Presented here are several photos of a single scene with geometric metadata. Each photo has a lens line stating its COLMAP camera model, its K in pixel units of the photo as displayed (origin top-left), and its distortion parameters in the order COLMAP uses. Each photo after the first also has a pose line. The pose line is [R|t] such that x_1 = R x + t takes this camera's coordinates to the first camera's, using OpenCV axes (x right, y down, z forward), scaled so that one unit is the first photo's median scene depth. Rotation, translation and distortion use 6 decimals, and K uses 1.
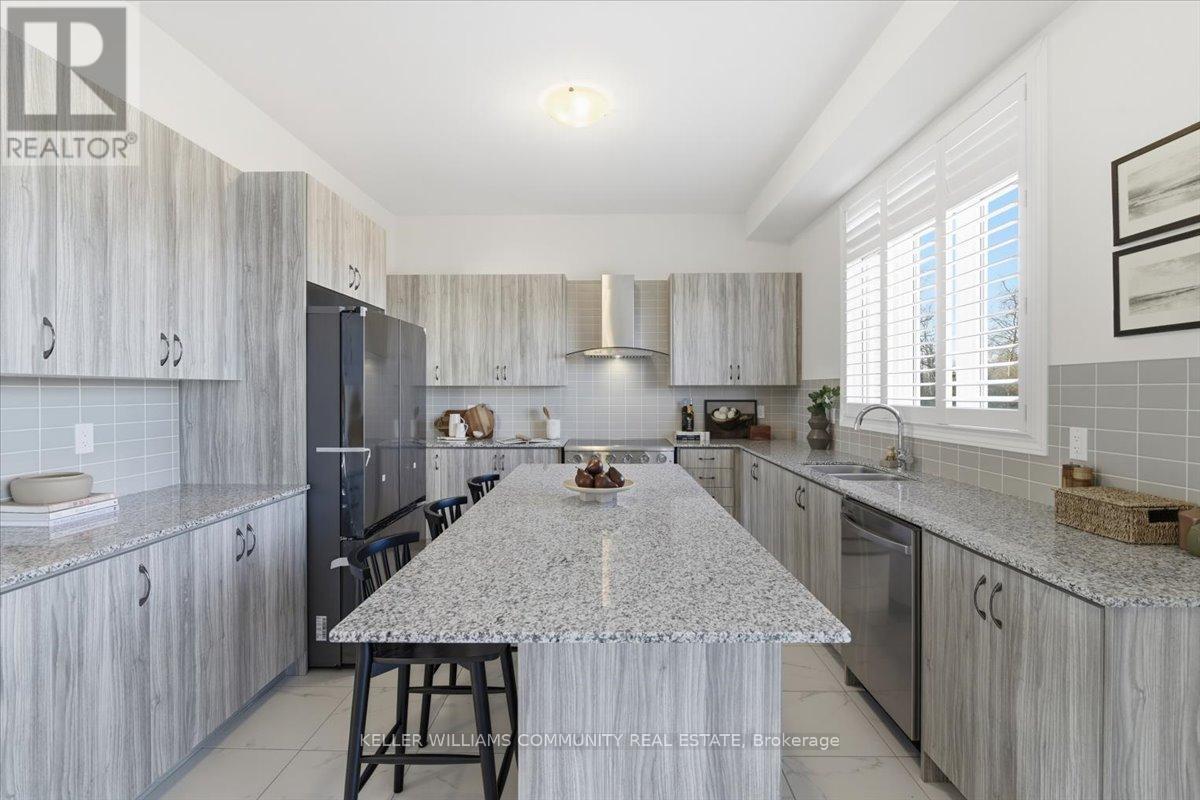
lens RADIAL K [[561.1, 0, 595.1], [0, 561.1, 395.1], [0, 0, 1]] dist [-0.008251, -0.000364]
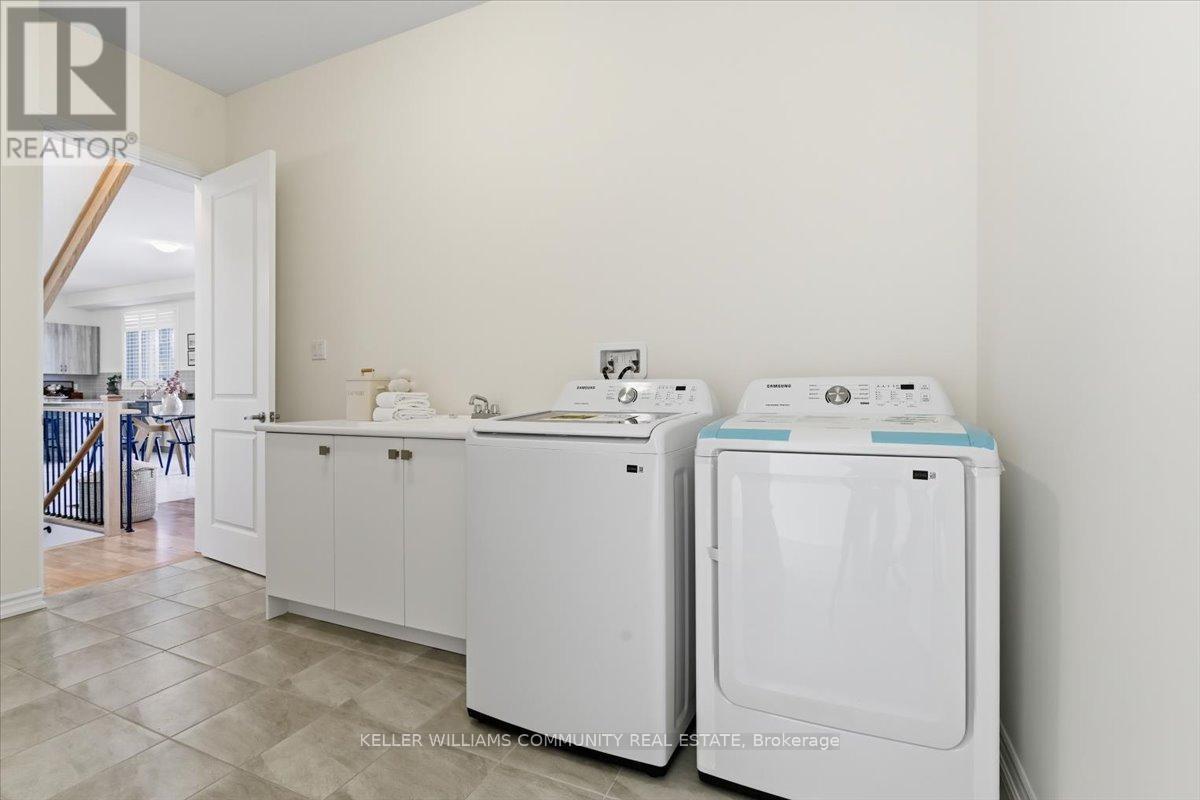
lens RADIAL K [[561.1, 0, 607.0], [0, 561.1, 393.9], [0, 0, 1]] dist [-0.008251, -0.000364]
pose [[0.389487, -0.003906, 0.921024, -1.744695], [0.005848, 0.999981, 0.001768, 0.129501], [-0.921013, 0.004697, 0.389503, -3.409045]]
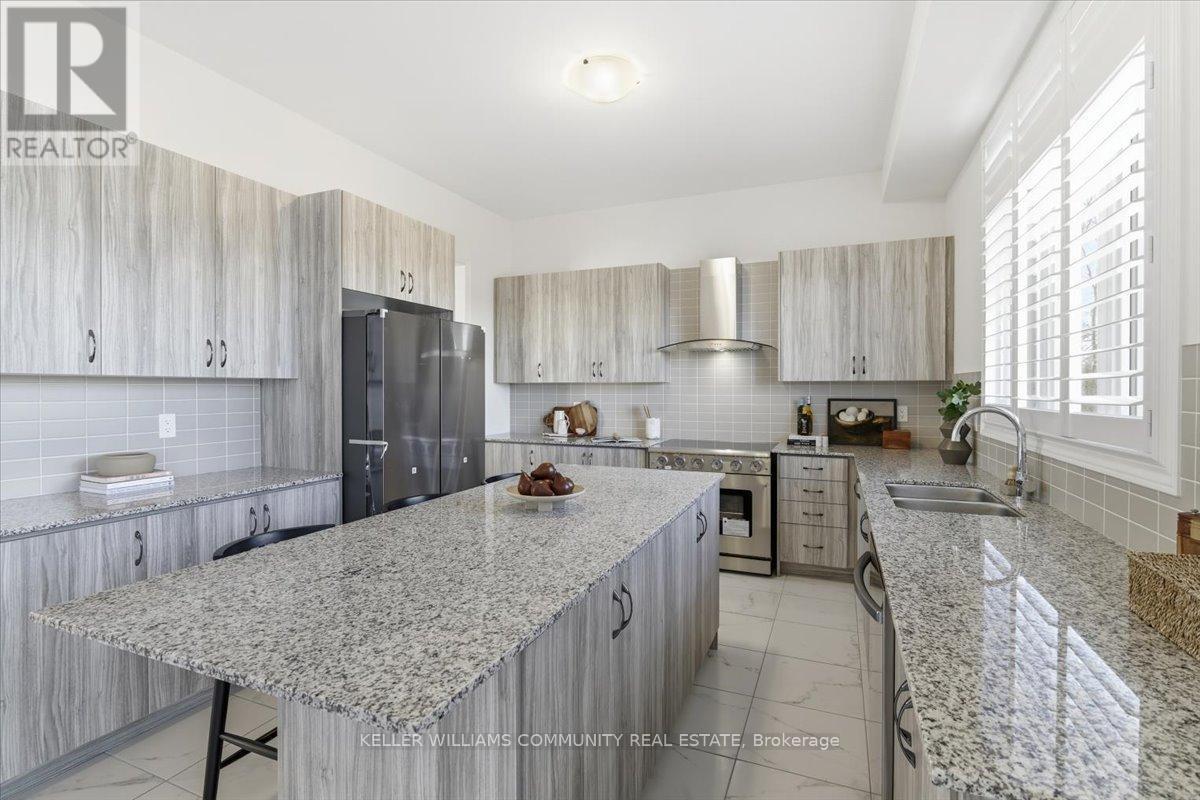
lens RADIAL K [[561.1, 0, 590.3], [0, 561.1, 395.0], [0, 0, 1]] dist [-0.008251, -0.000364]
pose [[0.926437, 0.005010, -0.376417, 0.356467], [-0.003041, 0.999978, 0.005826, -0.000969], [0.376438, -0.004252, 0.926432, 0.162317]]
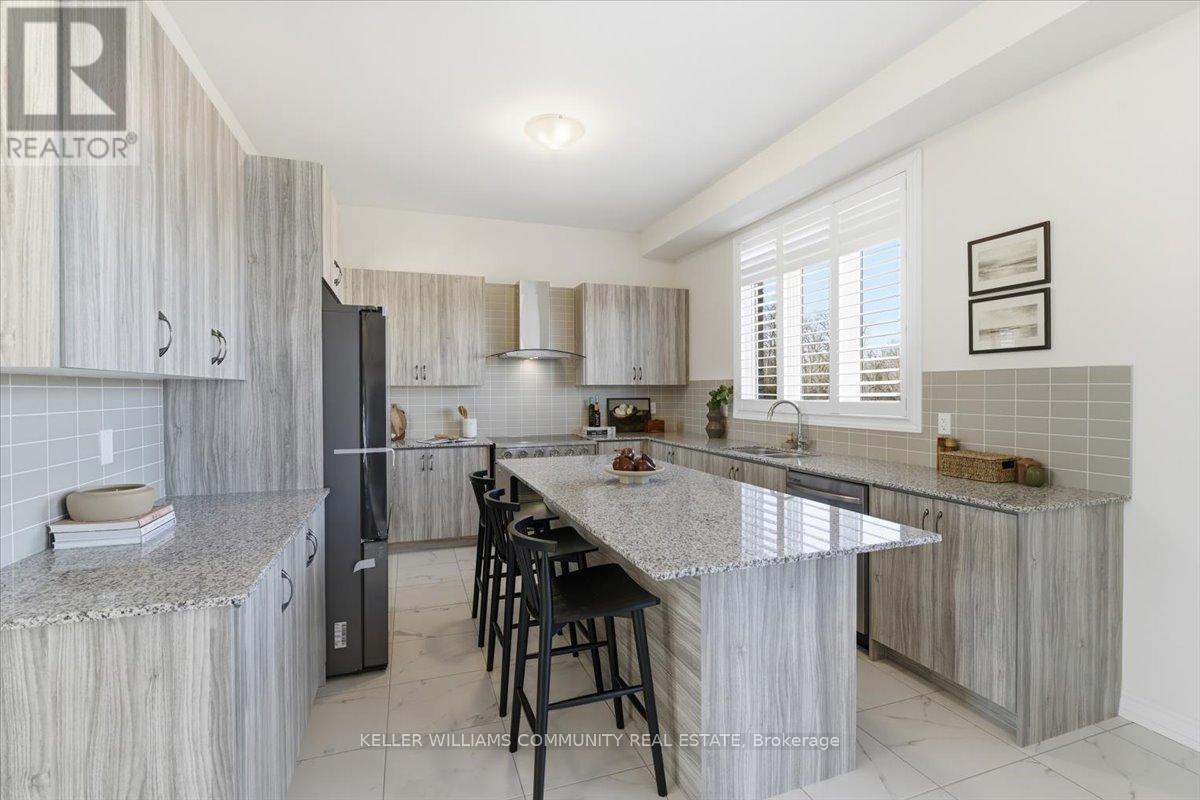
lens RADIAL K [[561.1, 0, 601.3], [0, 561.1, 397.0], [0, 0, 1]] dist [-0.008251, -0.000364]
pose [[0.935114, -0.007627, 0.354266, -0.411662], [0.006039, 0.999966, 0.005588, 0.000139], [-0.354297, -0.003086, 0.935128, -0.071875]]
